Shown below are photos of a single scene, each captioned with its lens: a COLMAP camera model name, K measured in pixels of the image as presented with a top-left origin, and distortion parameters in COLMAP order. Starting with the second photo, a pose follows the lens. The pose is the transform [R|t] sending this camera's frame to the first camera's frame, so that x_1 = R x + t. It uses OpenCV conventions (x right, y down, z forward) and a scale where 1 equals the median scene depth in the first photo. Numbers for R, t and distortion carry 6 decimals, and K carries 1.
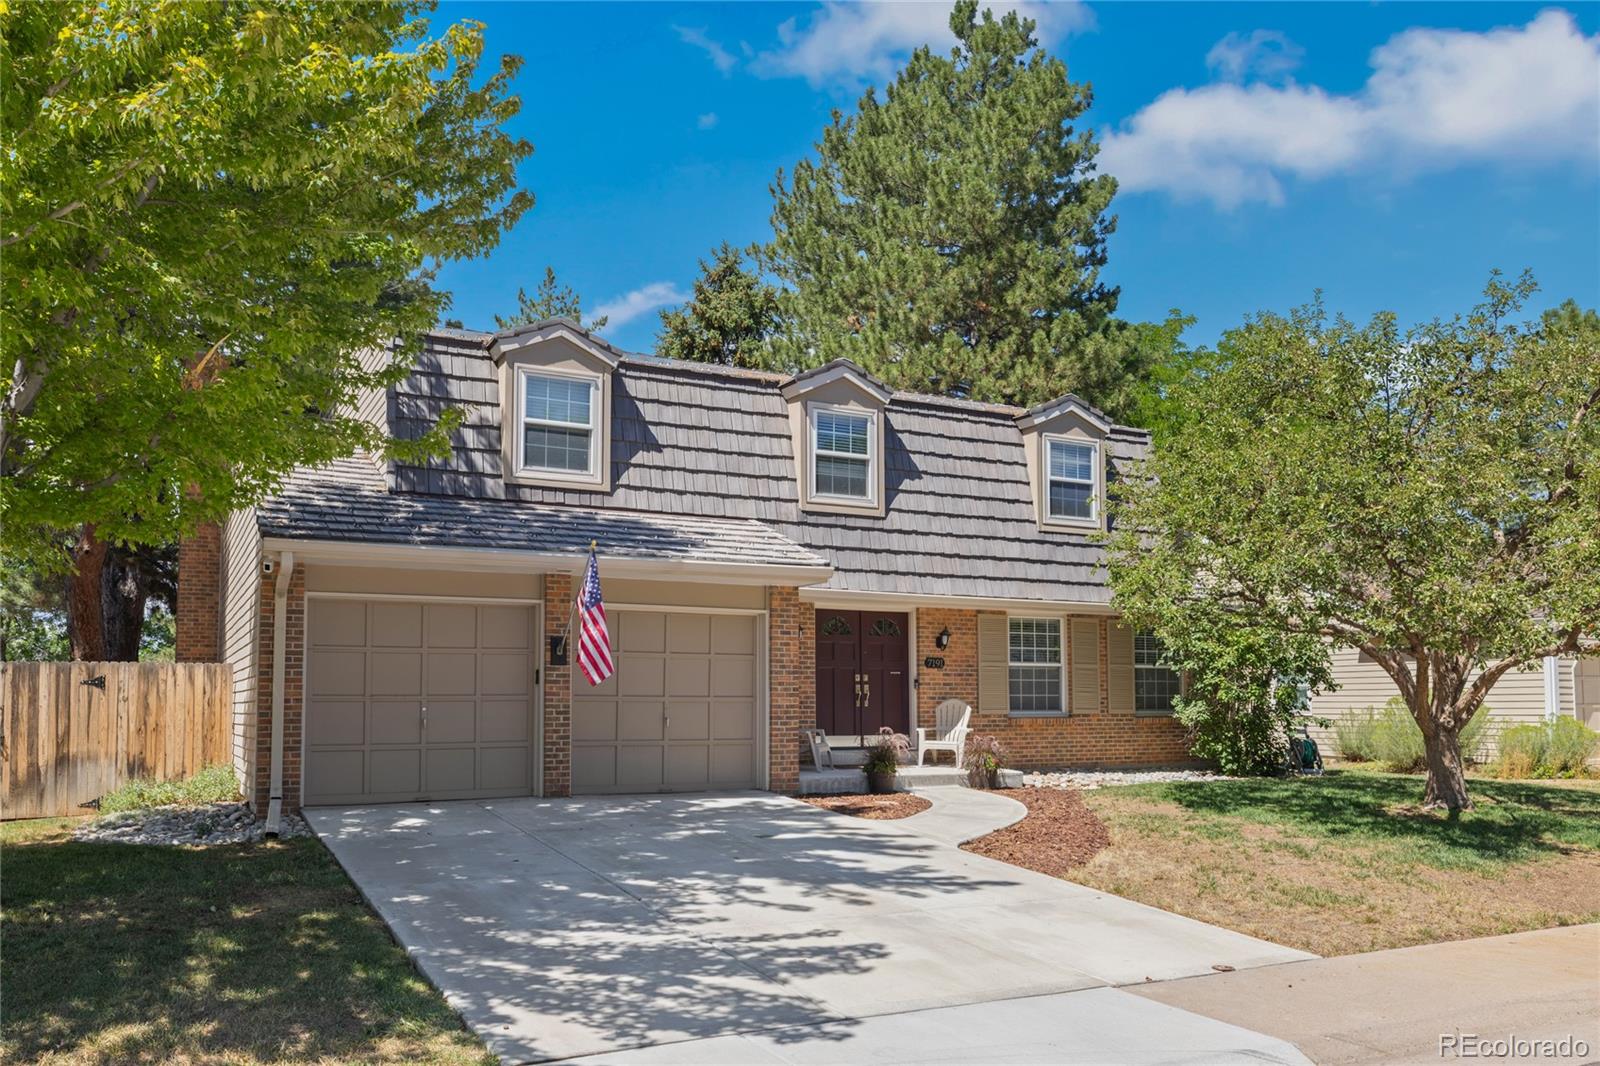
lens RADIAL K [[1896.2, 0, 800.0], [0, 1896.2, 533.0], [0, 0, 1]] dist [-0.004854, -0.001031]
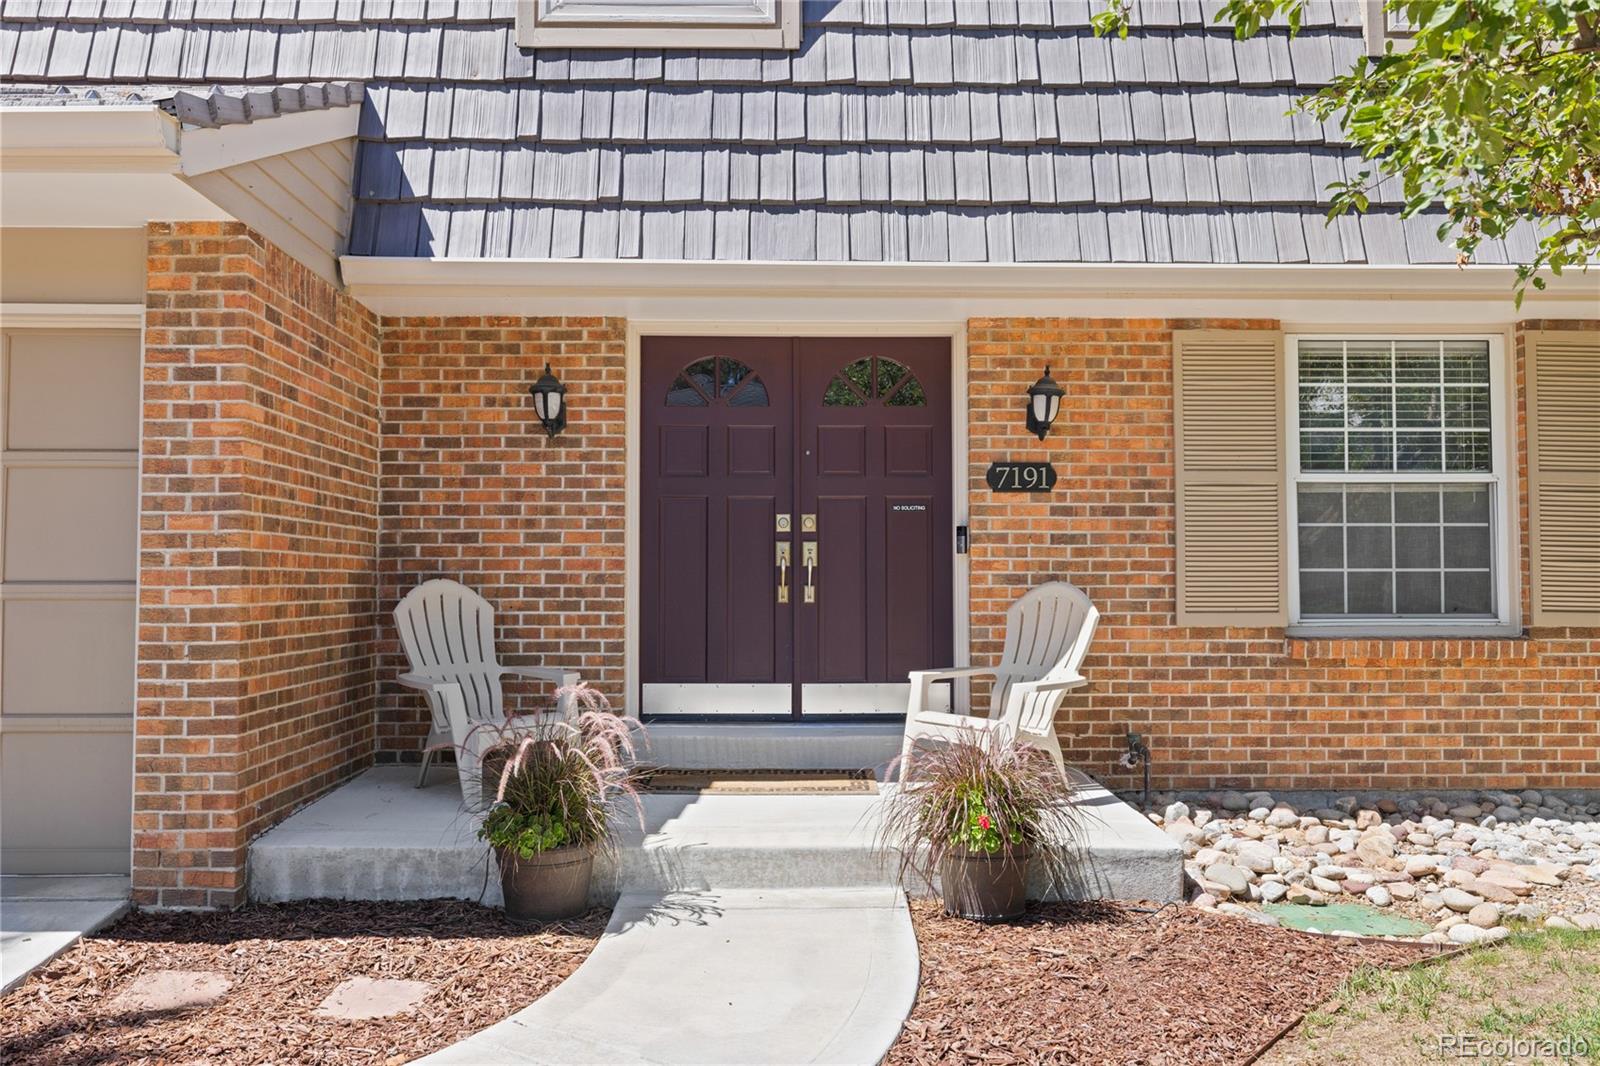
lens RADIAL K [[1440.9, 0, 800.2], [0, 1440.9, 513.7], [0, 0, 1]] dist [-0.001333, 0.003262]
pose [[0.851162, -0.019342, -0.524546, 0.176720], [0.048744, 0.997915, 0.042297, 0.063072], [0.522634, -0.061570, 0.850331, 0.768093]]
